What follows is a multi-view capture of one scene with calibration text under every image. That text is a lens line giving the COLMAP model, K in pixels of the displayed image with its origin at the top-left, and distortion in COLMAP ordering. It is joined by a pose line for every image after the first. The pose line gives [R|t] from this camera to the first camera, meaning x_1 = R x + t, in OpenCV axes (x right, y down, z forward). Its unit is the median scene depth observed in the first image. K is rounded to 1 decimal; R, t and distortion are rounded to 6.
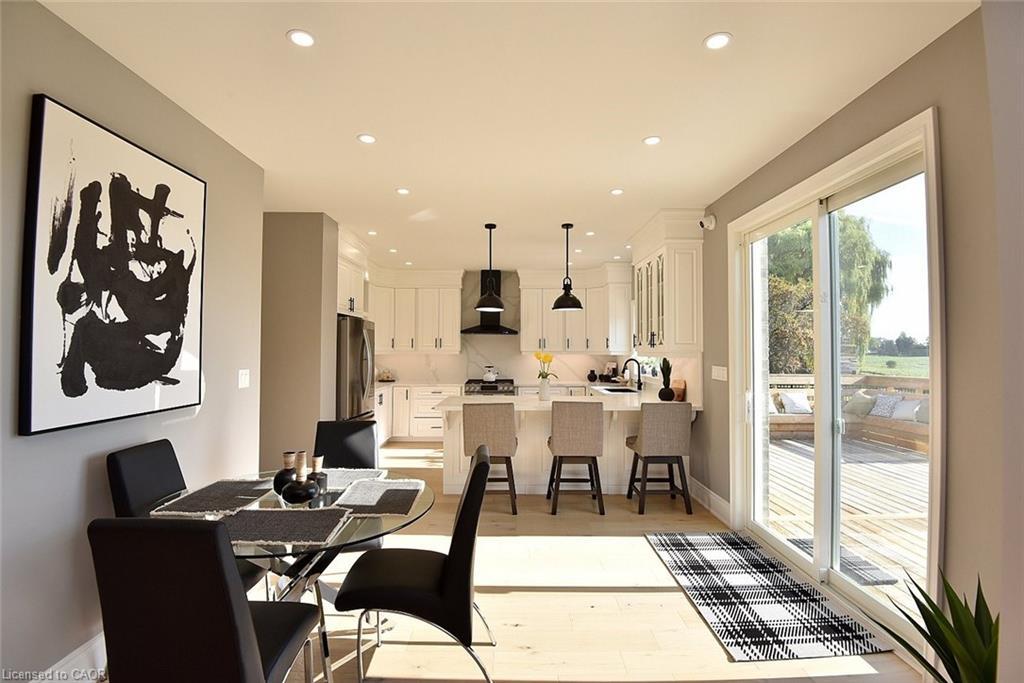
lens RADIAL K [[475.9, 0, 514.5], [0, 475.9, 338.3], [0, 0, 1]] dist [-0.020569, -0.000377]
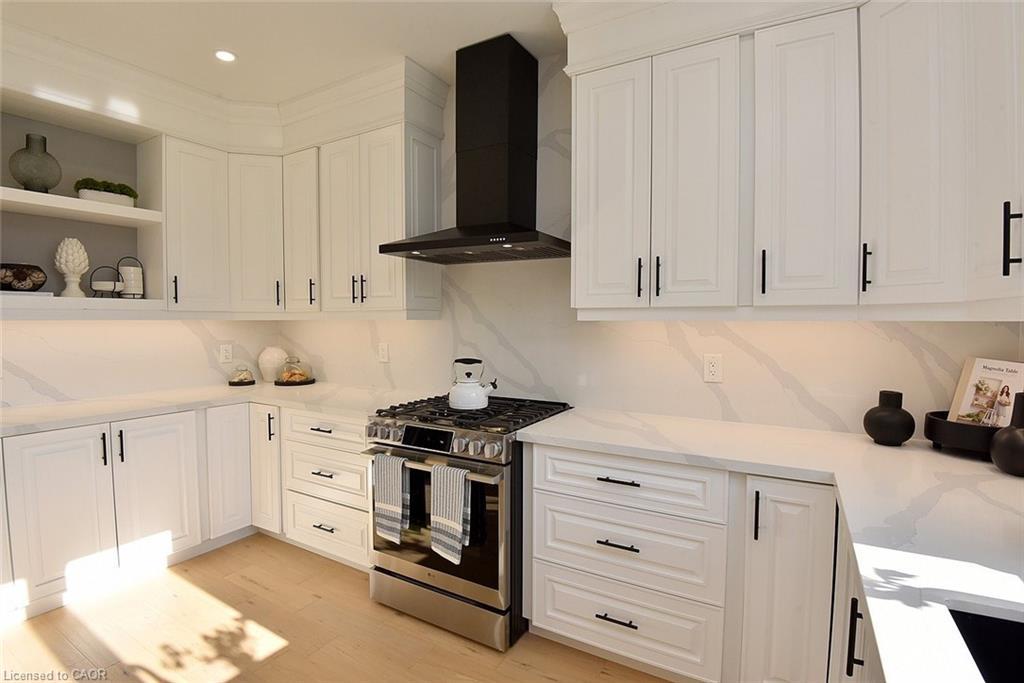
lens RADIAL K [[475.9, 0, 514.5], [0, 475.9, 338.3], [0, 0, 1]] dist [-0.020569, -0.000377]
pose [[0.872267, 0.017472, -0.488719, 0.117399], [0.011649, 0.998336, 0.056482, 0.027485], [0.488892, -0.054960, 0.870611, 0.724729]]
